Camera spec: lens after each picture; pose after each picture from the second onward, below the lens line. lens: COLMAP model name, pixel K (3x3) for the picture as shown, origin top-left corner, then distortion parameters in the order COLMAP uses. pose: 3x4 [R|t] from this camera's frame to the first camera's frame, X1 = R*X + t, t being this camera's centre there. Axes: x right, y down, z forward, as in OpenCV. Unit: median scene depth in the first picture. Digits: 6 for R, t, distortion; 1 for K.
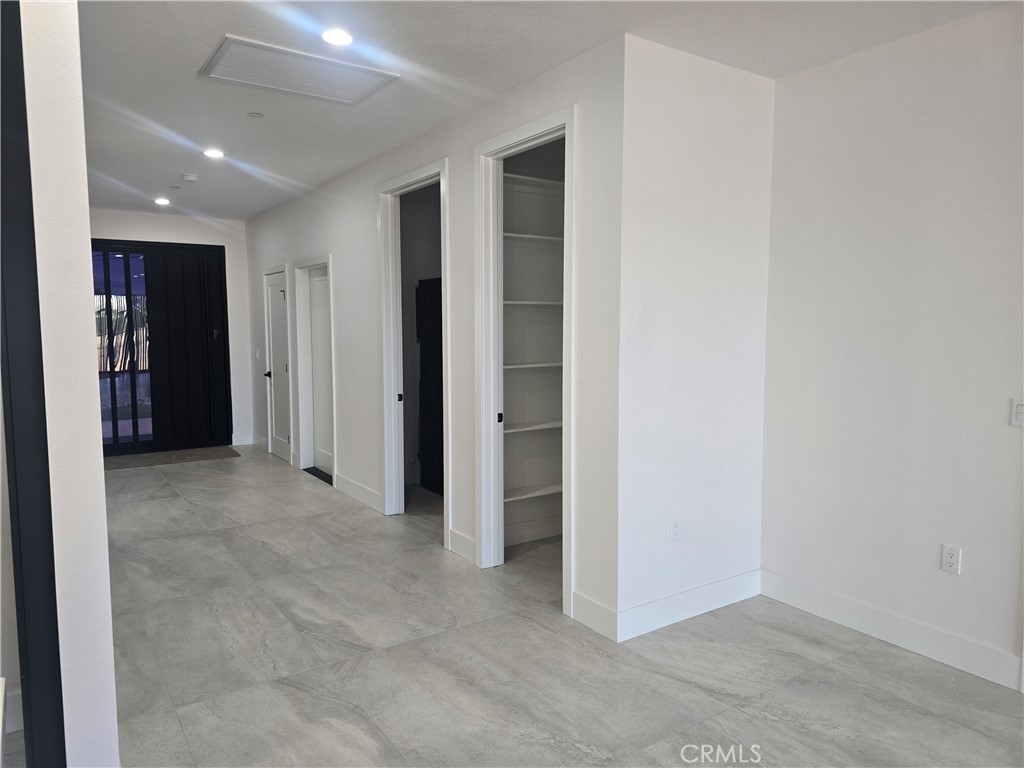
lens RADIAL K [[686.0, 0, 512.3], [0, 686.0, 385.0], [0, 0, 1]] dist [0.000042, -0.000233]
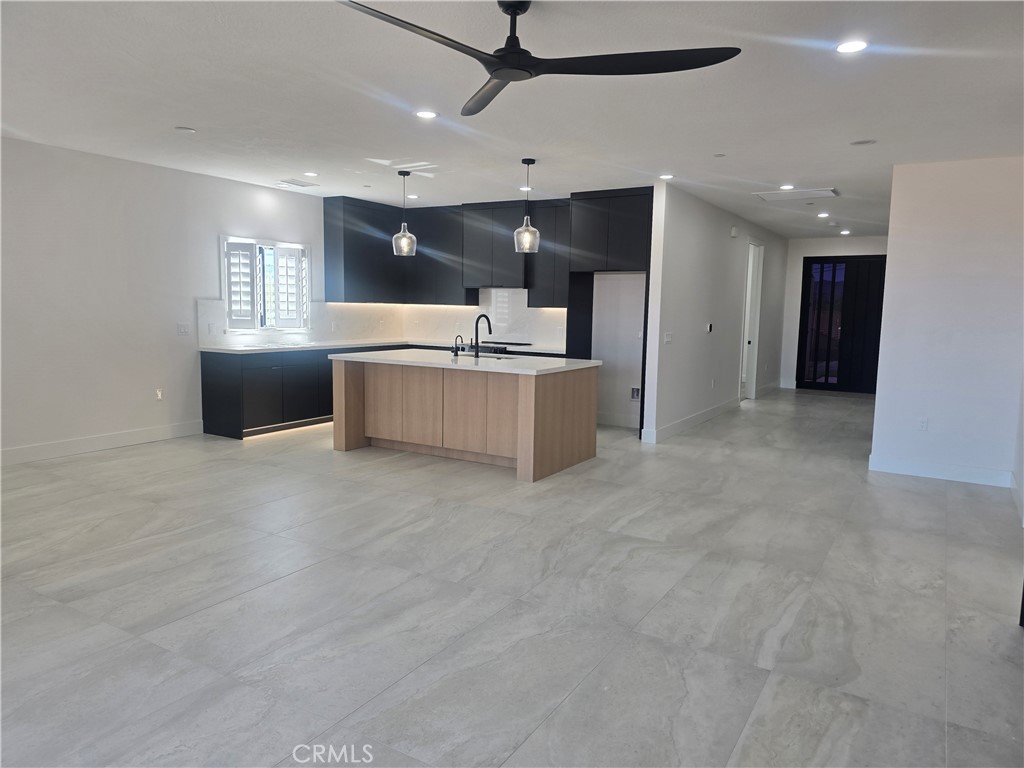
lens RADIAL K [[686.0, 0, 511.9], [0, 686.0, 384.3], [0, 0, 1]] dist [0.000042, -0.000233]
pose [[0.399632, 0.106213, -0.910502, 0.405274], [-0.089413, 0.993045, 0.076597, -0.042197], [0.912305, 0.050800, 0.406349, 0.583126]]
